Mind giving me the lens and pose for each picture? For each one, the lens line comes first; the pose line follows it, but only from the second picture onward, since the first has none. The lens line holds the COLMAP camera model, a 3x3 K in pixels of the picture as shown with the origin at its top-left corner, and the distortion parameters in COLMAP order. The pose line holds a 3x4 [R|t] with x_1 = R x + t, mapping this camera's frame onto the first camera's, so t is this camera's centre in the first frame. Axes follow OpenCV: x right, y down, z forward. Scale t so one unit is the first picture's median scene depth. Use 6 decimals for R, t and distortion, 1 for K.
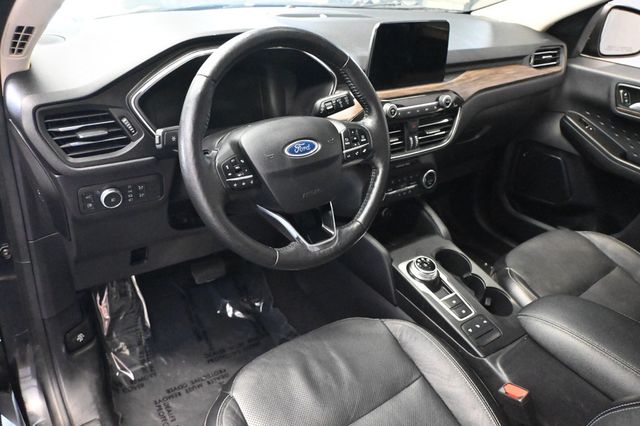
lens RADIAL K [[510.5, 0, 320.0], [0, 510.5, 215.1], [0, 0, 1]] dist [0.001238, -0.002148]
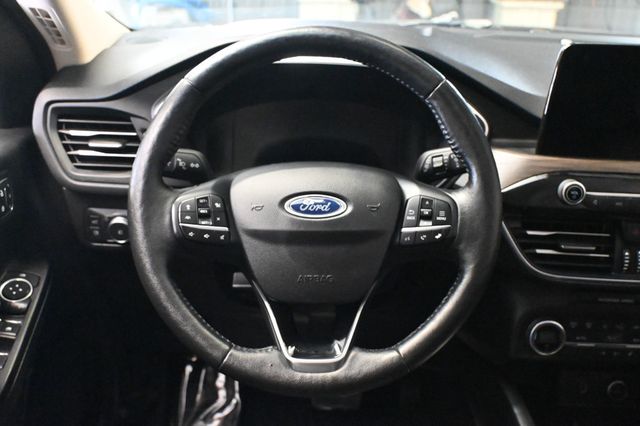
lens RADIAL K [[705.0, 0, 320.5], [0, 705.0, 211.2], [0, 0, 1]] dist [0.018811, 0.000000]
pose [[0.805273, 0.171555, -0.567543, 0.466442], [-0.274962, 0.956122, -0.101123, -0.037363], [0.525292, 0.237484, 0.817110, 0.282782]]
